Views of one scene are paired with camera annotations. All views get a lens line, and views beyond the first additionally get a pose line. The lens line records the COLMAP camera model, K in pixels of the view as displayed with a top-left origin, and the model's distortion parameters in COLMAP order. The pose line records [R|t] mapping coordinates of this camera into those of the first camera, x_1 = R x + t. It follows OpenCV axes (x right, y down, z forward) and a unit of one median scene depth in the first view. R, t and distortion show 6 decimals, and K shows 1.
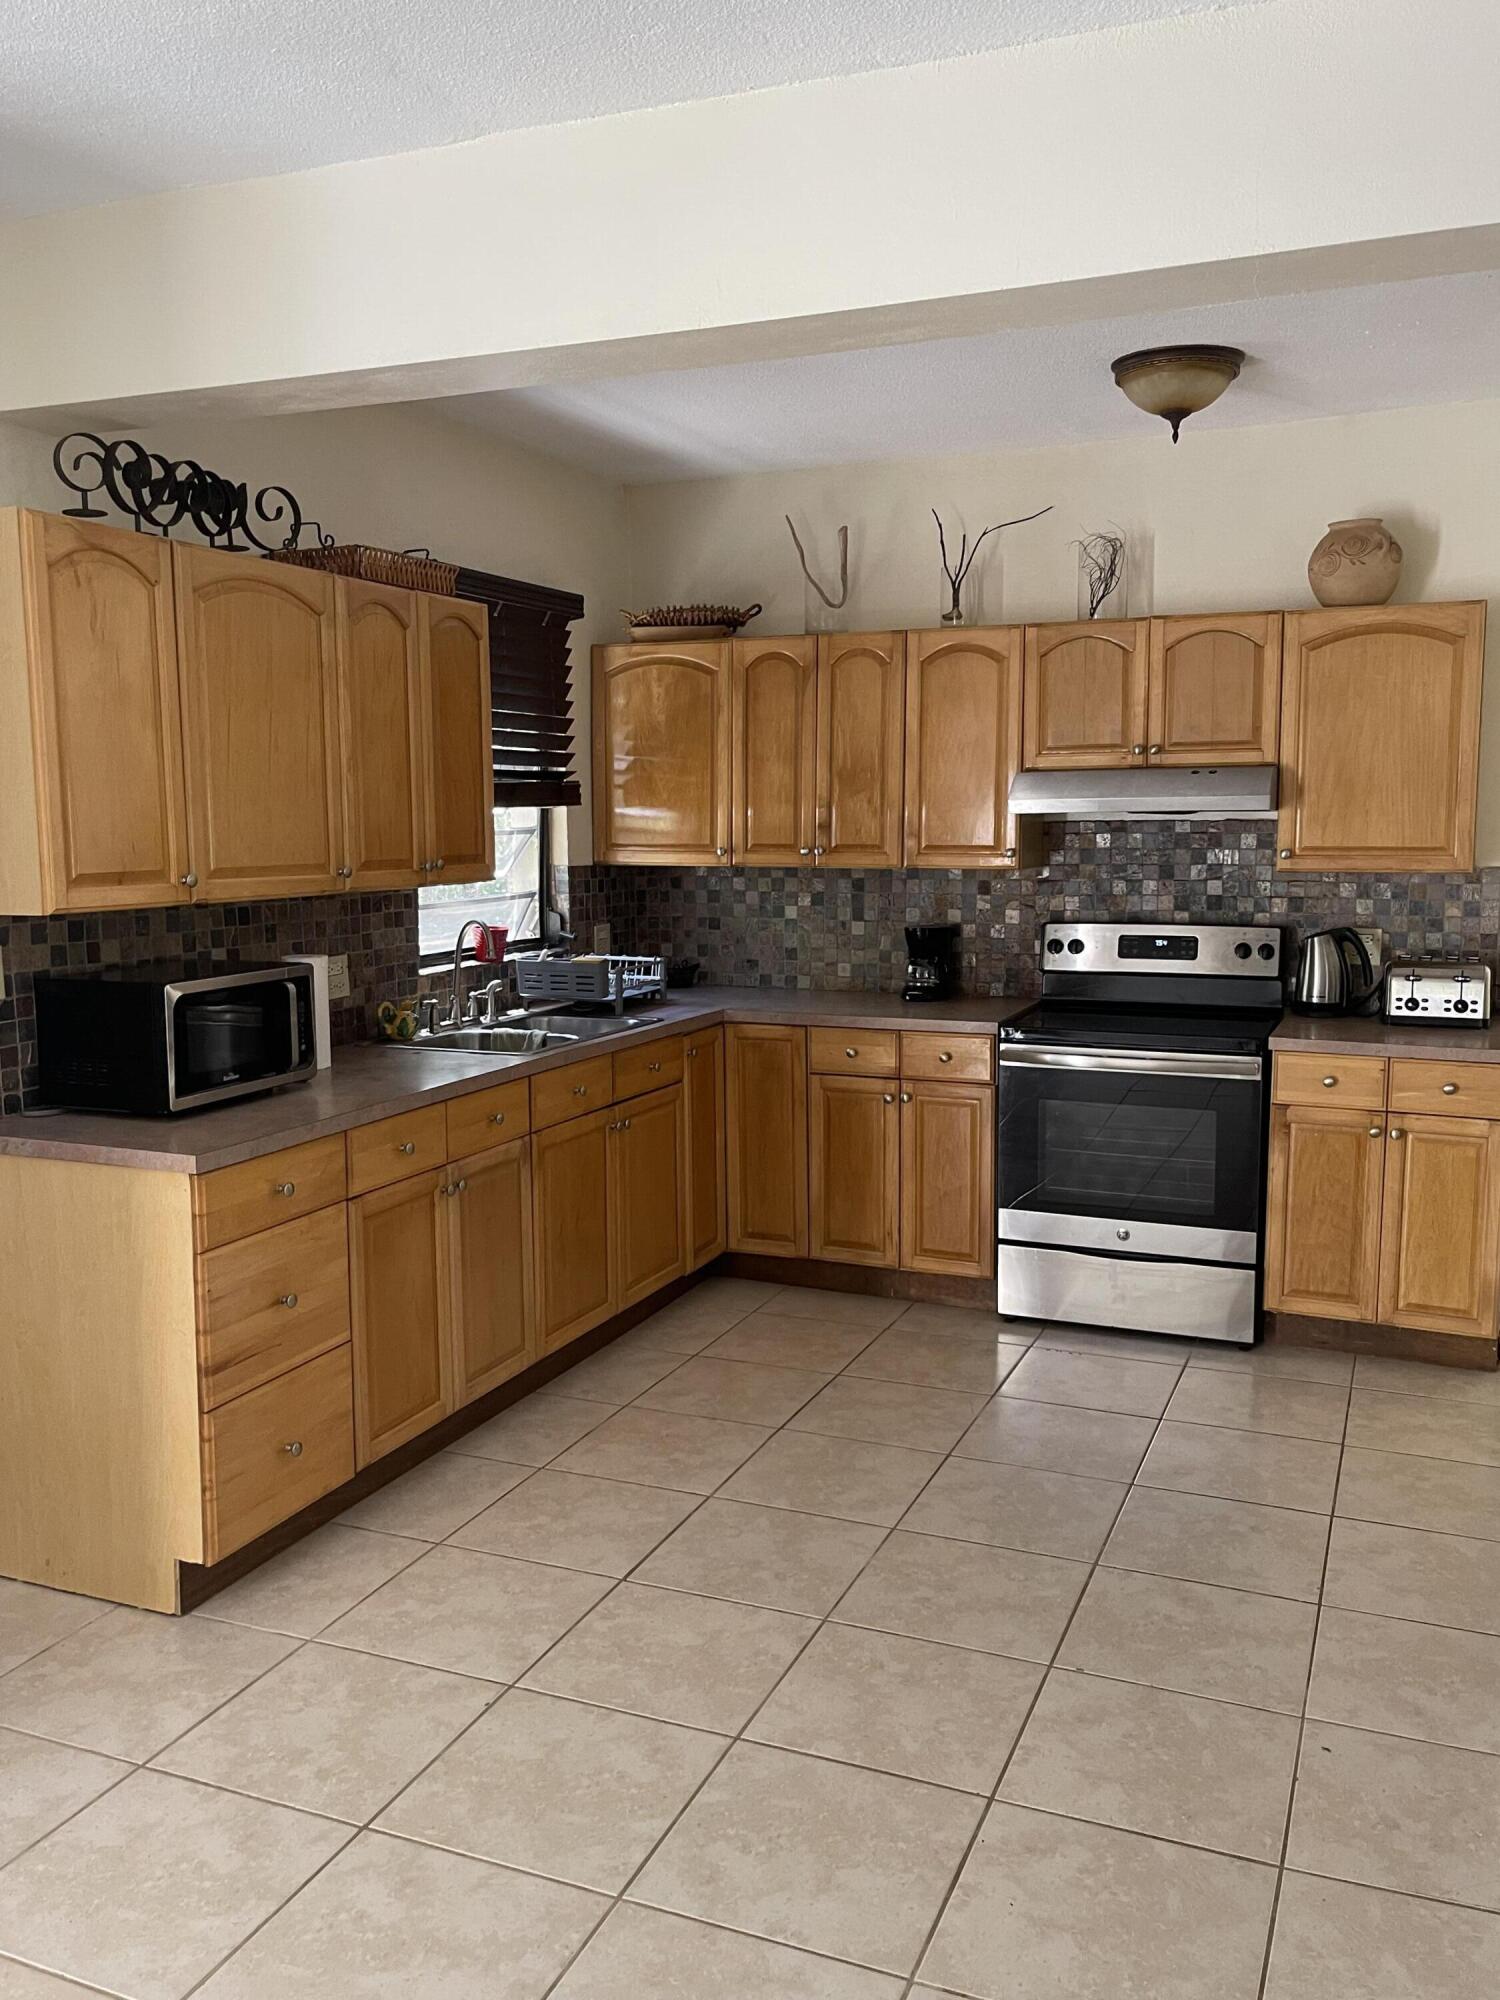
lens RADIAL K [[1621.3, 0, 755.6], [0, 1621.3, 991.1], [0, 0, 1]] dist [0.010259, -0.001699]
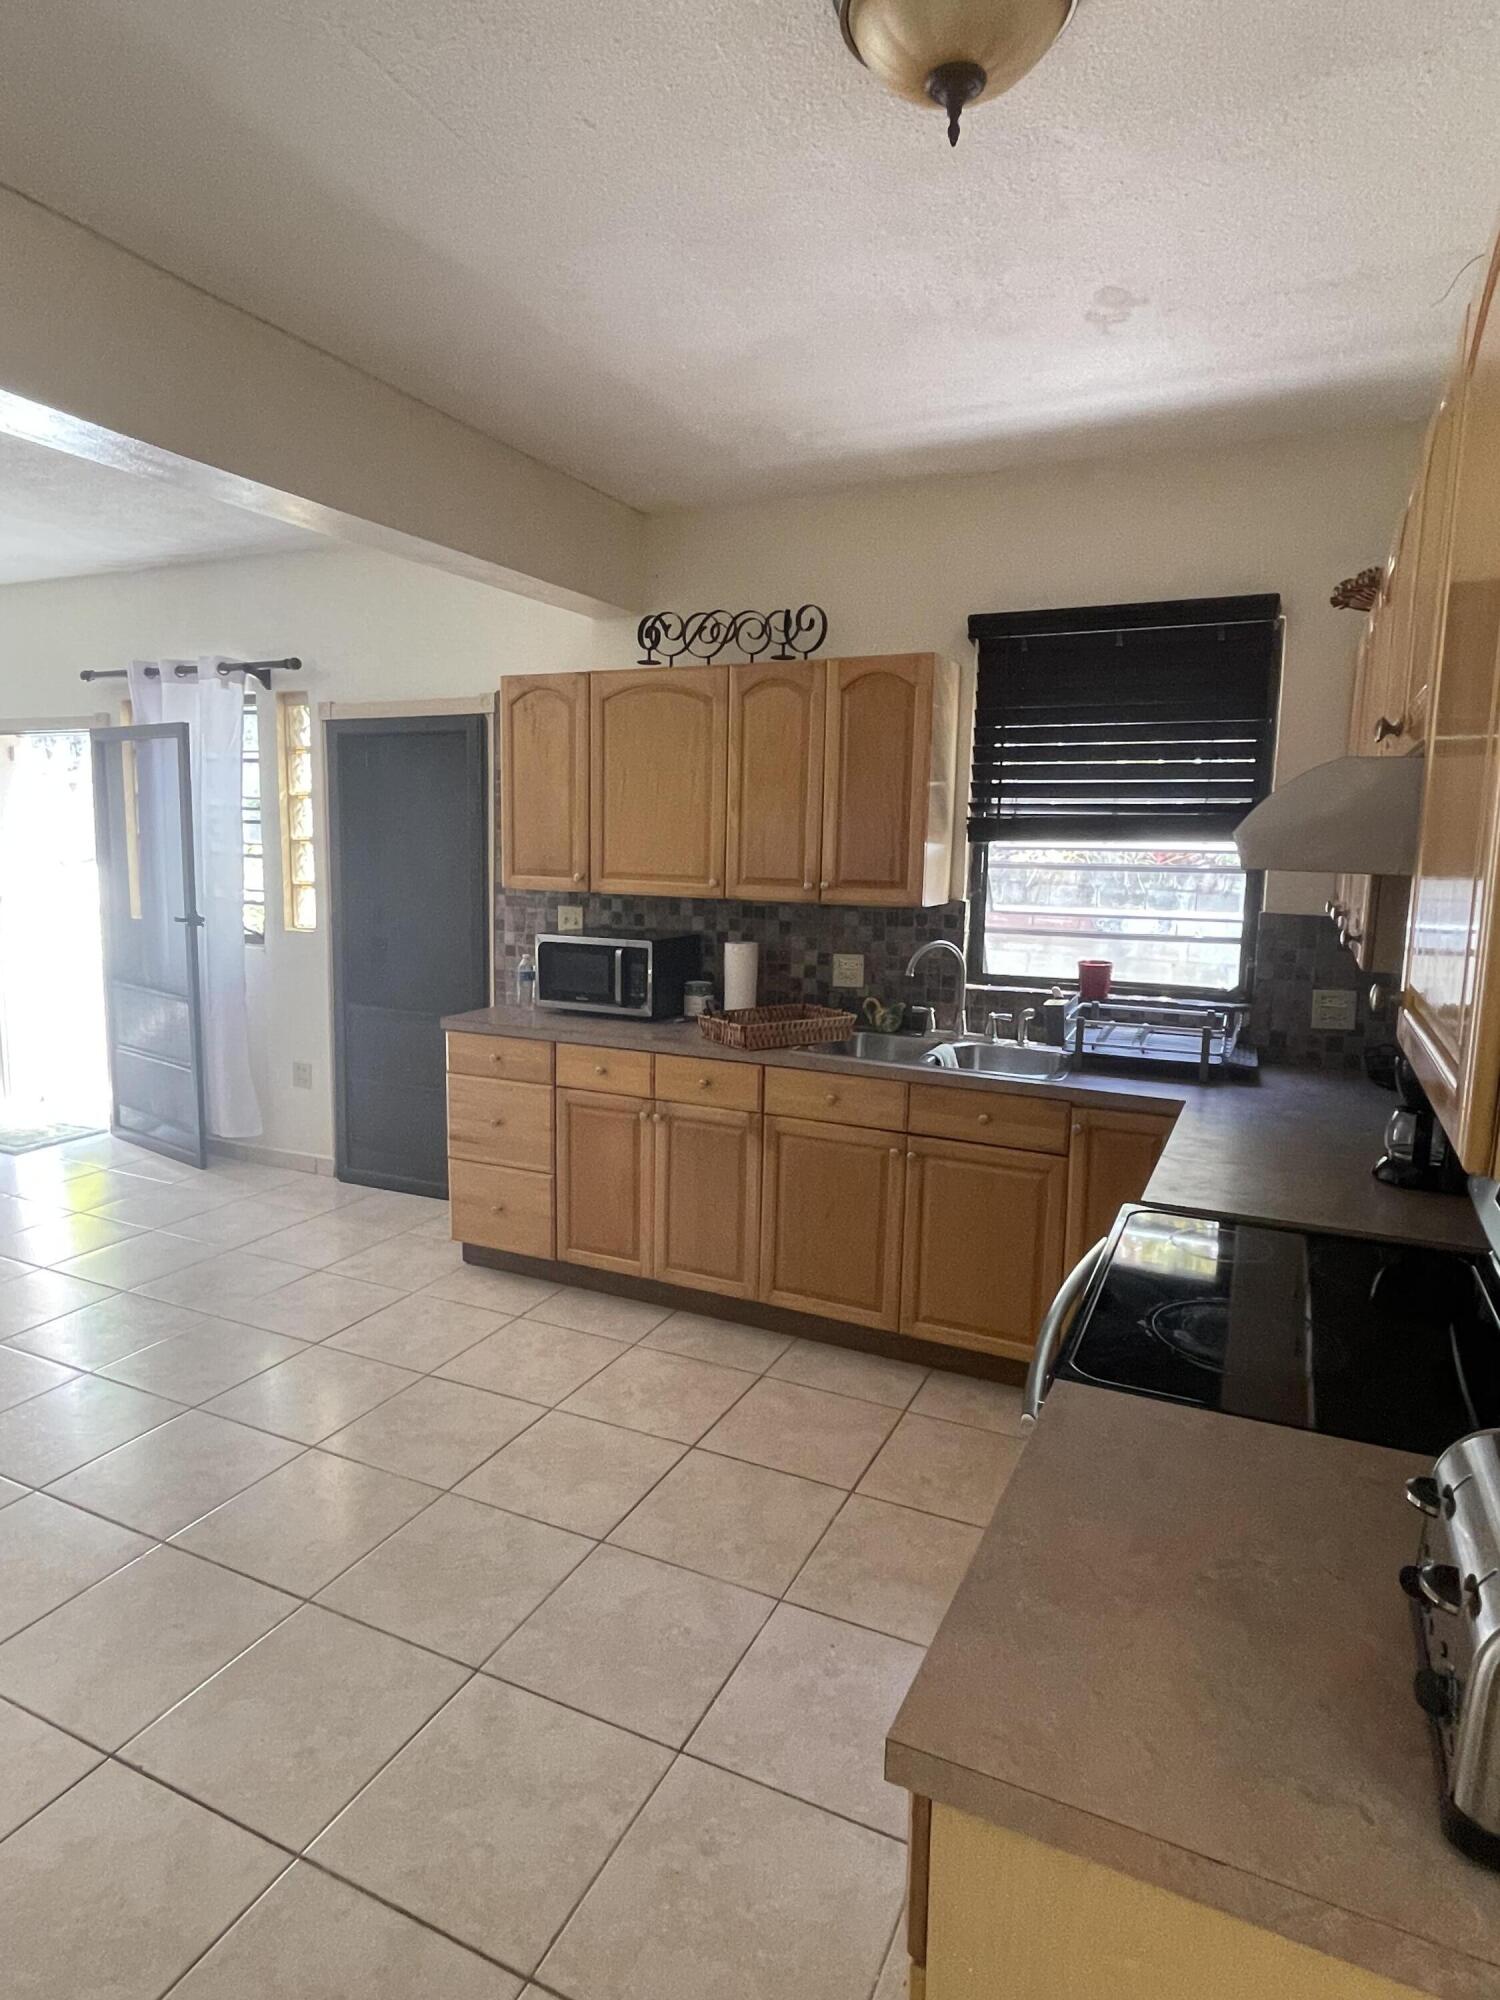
lens RADIAL K [[1129.4, 0, 755.2], [0, 1129.4, 998.6], [0, 0, 1]] dist [-0.001384, -0.001288]
pose [[-0.041315, 0.145875, -0.988440, 0.724576], [-0.129150, 0.980206, 0.150058, -0.127667], [0.990764, 0.133856, -0.021658, 1.088665]]
